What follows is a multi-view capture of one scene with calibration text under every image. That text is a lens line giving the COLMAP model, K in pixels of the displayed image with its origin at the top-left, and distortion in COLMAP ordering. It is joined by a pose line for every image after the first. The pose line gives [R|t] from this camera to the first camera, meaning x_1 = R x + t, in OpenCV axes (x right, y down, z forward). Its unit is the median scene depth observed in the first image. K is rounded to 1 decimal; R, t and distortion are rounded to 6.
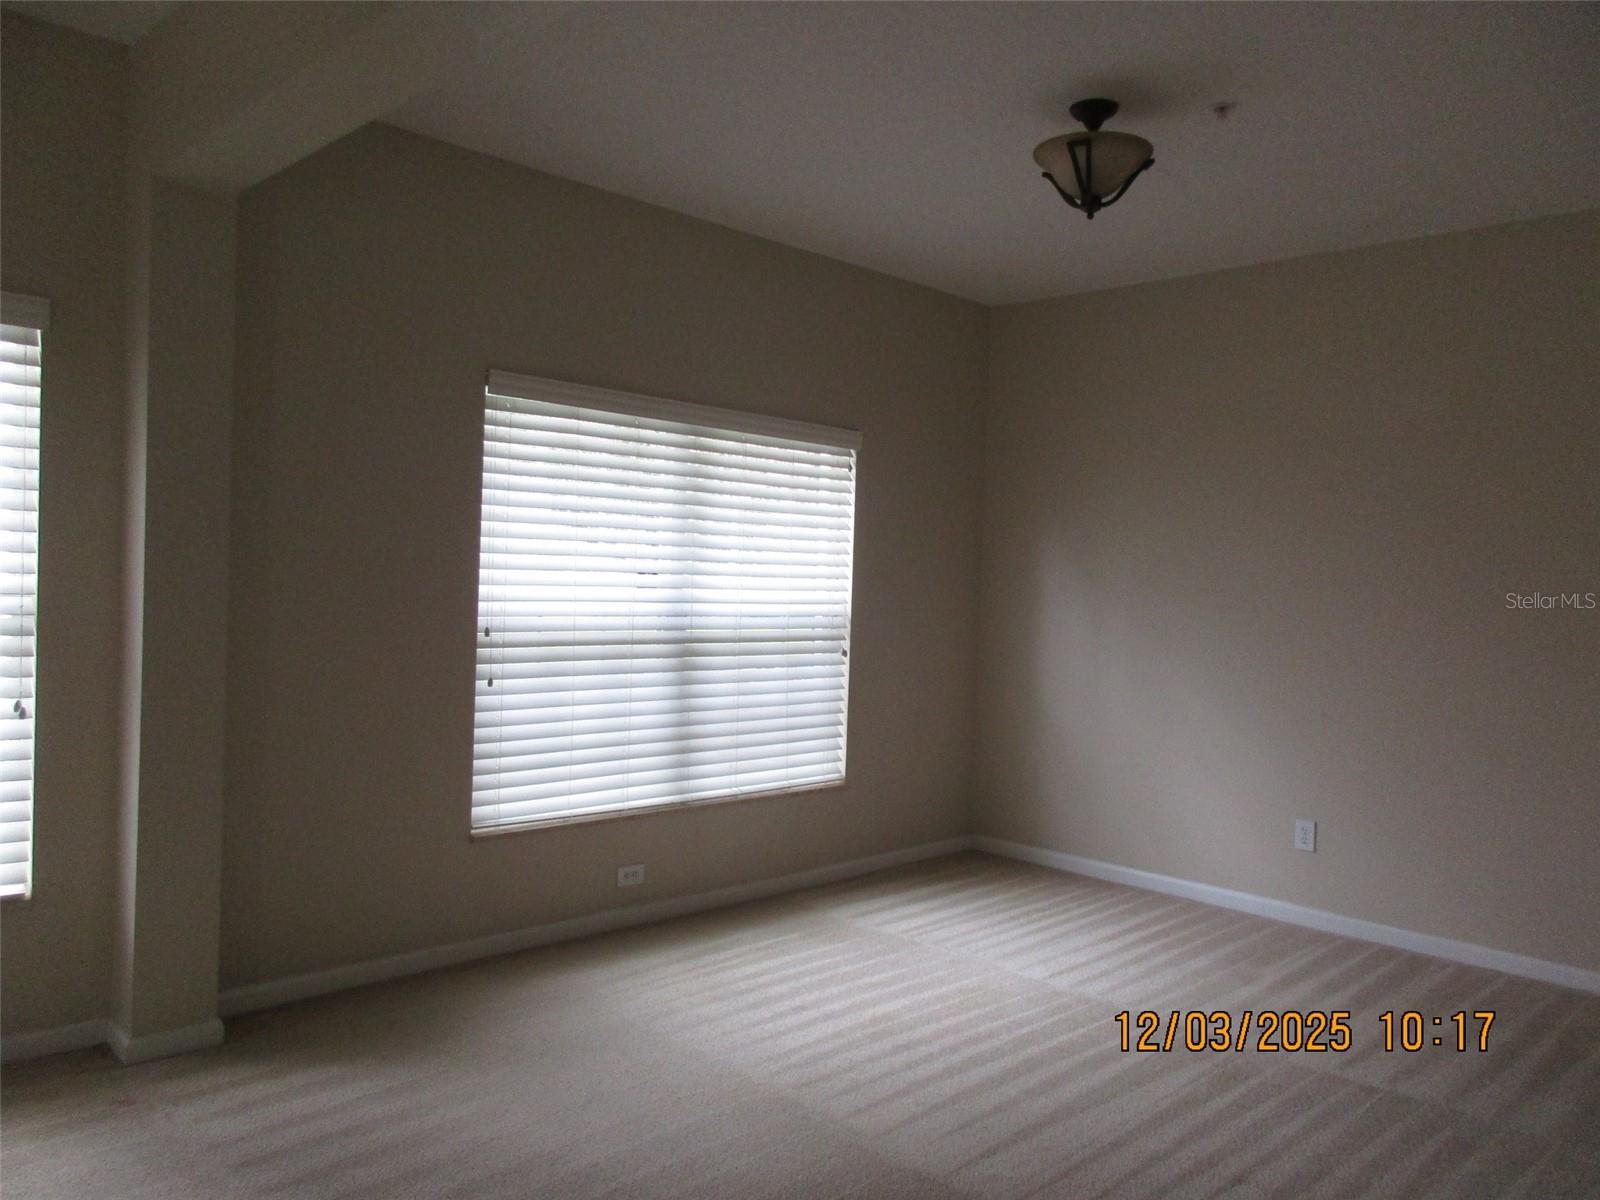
lens RADIAL K [[1199.5, 0, 800.0], [0, 1199.5, 600.0], [0, 0, 1]] dist [-0.001570, -0.002329]
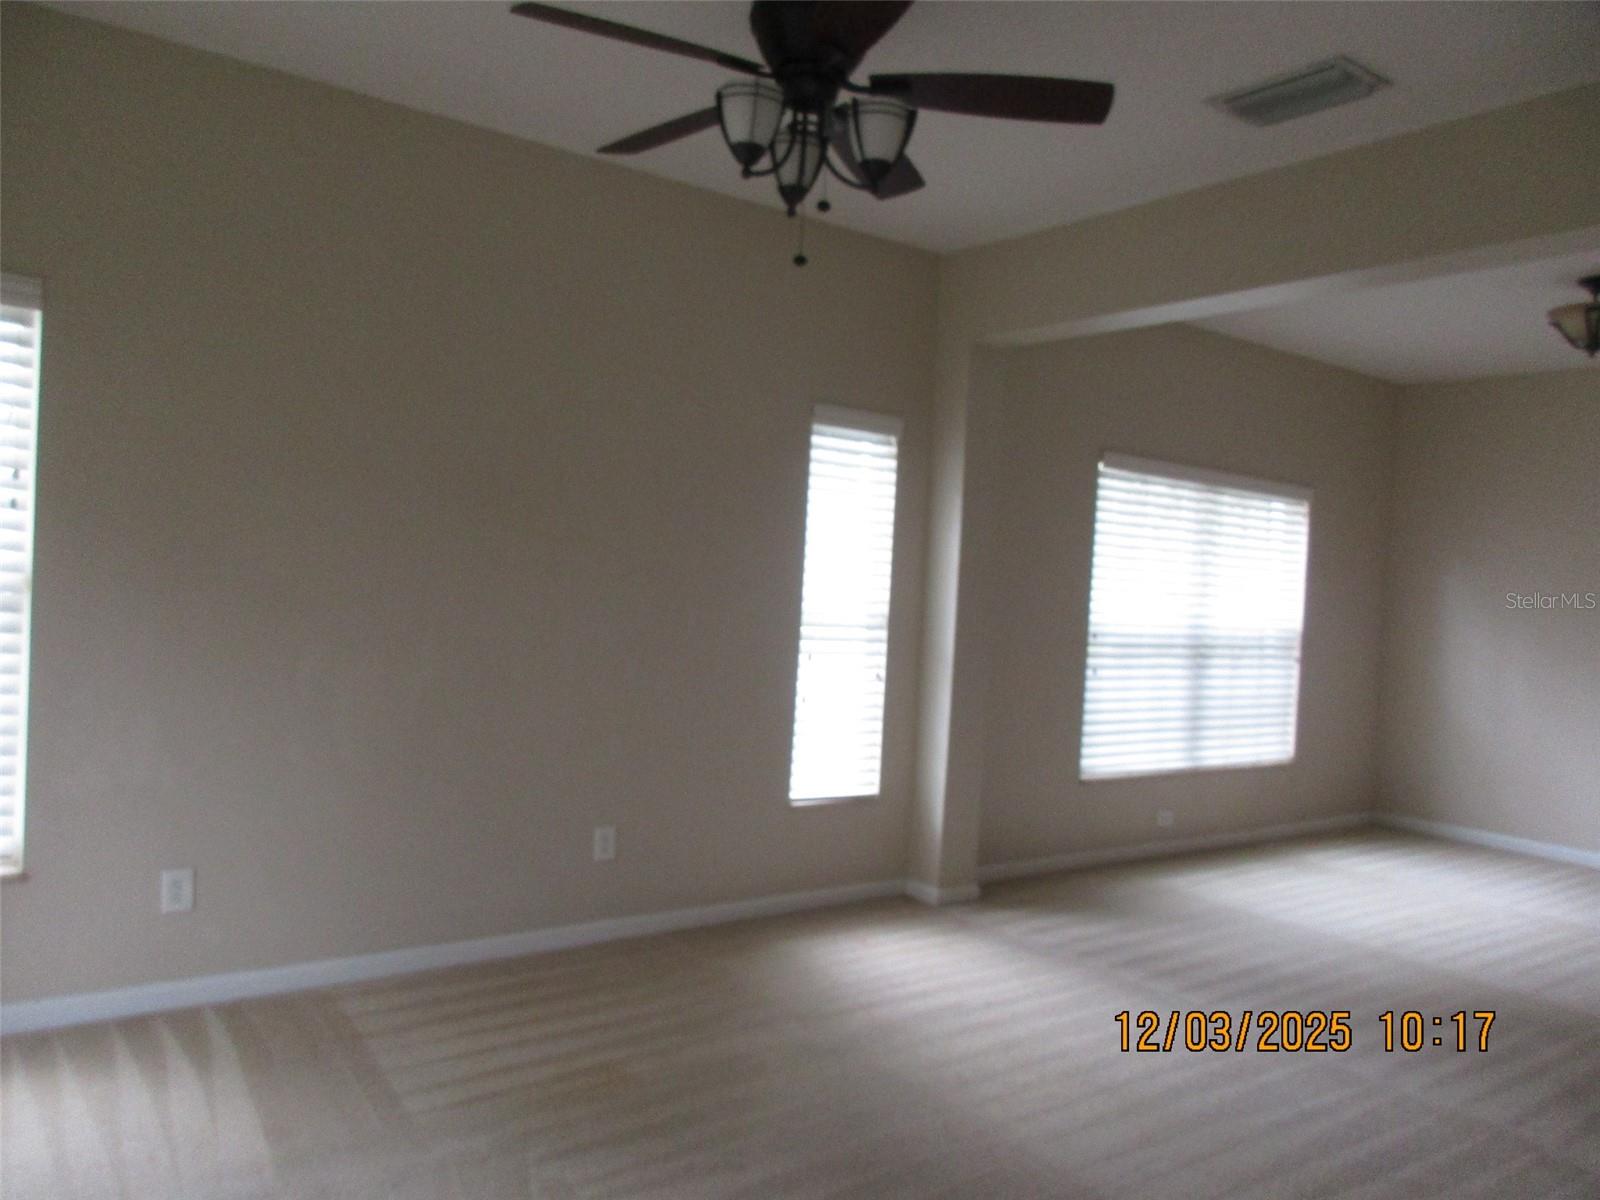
lens RADIAL K [[1199.5, 0, 800.0], [0, 1199.5, 600.0], [0, 0, 1]] dist [-0.001570, -0.002329]
pose [[0.990546, 0.025203, -0.134843, -0.388989], [-0.026141, 0.999645, -0.005186, 0.000928], [0.134665, 0.008662, 0.990853, -0.420609]]
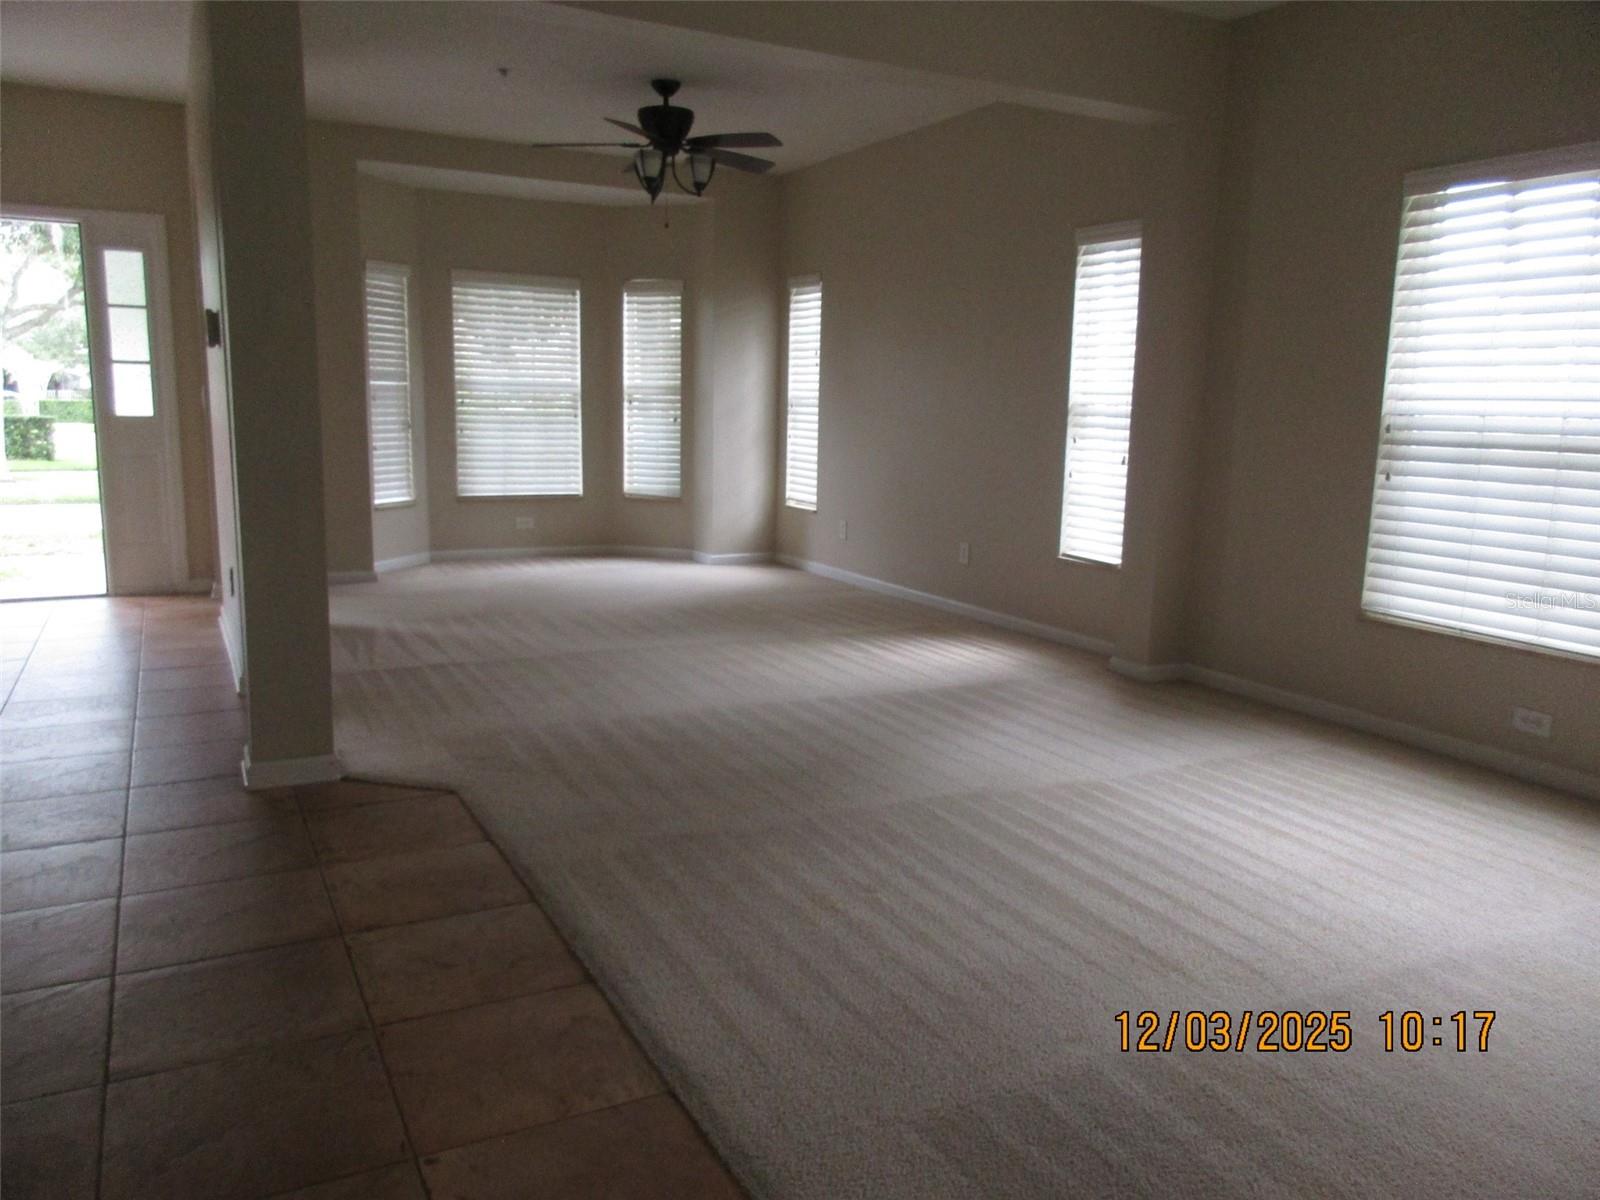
lens RADIAL K [[1199.5, 0, 800.0], [0, 1199.5, 600.0], [0, 0, 1]] dist [-0.001570, -0.002329]
pose [[-0.318531, 0.153576, -0.935389, 0.855884], [-0.005076, 0.986498, 0.163696, 0.004943], [0.947899, 0.056891, -0.313451, 0.798571]]
